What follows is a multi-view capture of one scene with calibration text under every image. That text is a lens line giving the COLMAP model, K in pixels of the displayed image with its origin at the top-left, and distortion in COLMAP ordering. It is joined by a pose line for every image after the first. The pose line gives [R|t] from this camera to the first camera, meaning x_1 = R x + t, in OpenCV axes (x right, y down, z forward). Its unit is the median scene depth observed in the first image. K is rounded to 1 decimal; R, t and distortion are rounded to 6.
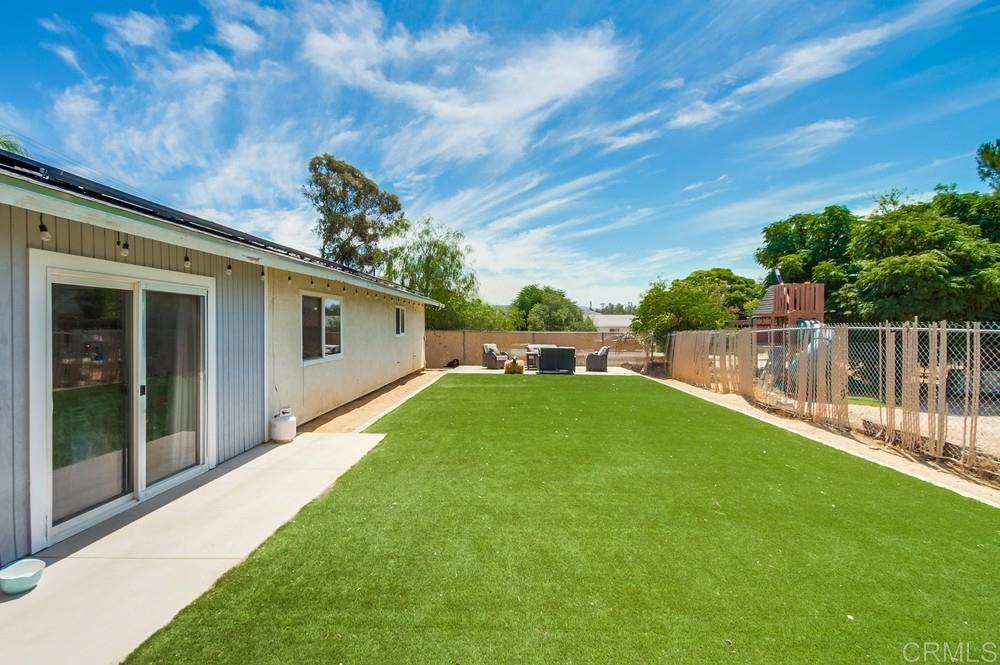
lens RADIAL K [[469.4, 0, 490.0], [0, 469.4, 326.4], [0, 0, 1]] dist [0.005596, 0.000787]
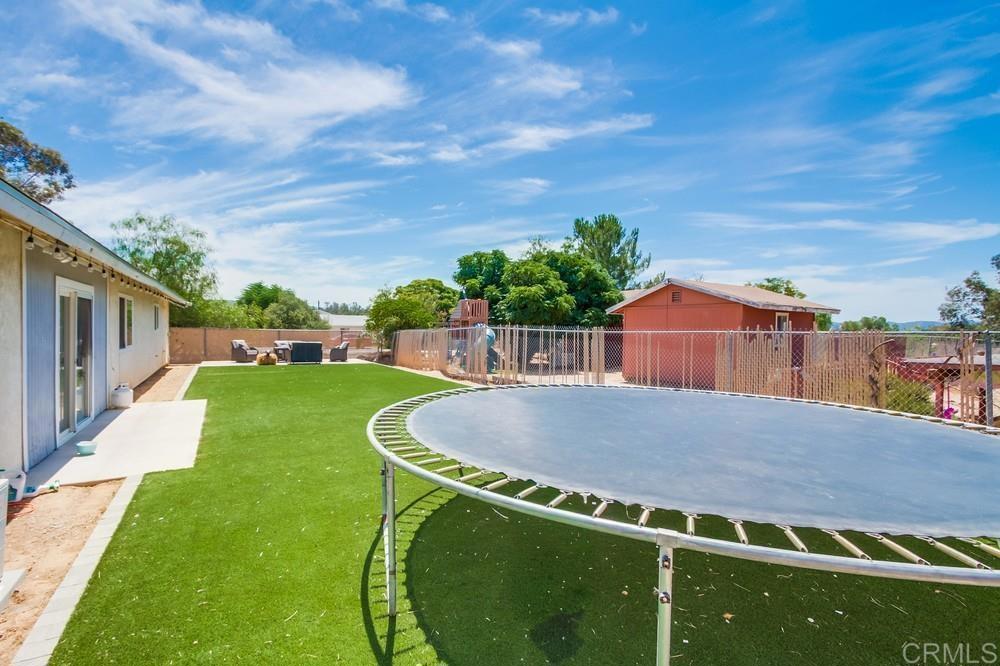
lens RADIAL K [[469.4, 0, 490.0], [0, 469.4, 326.9], [0, 0, 1]] dist [0.005596, 0.000787]
pose [[0.841721, 0.012263, 0.539773, -0.105656], [-0.013039, 0.999912, -0.002385, 0.001821], [-0.539755, -0.005030, 0.841807, -0.253292]]
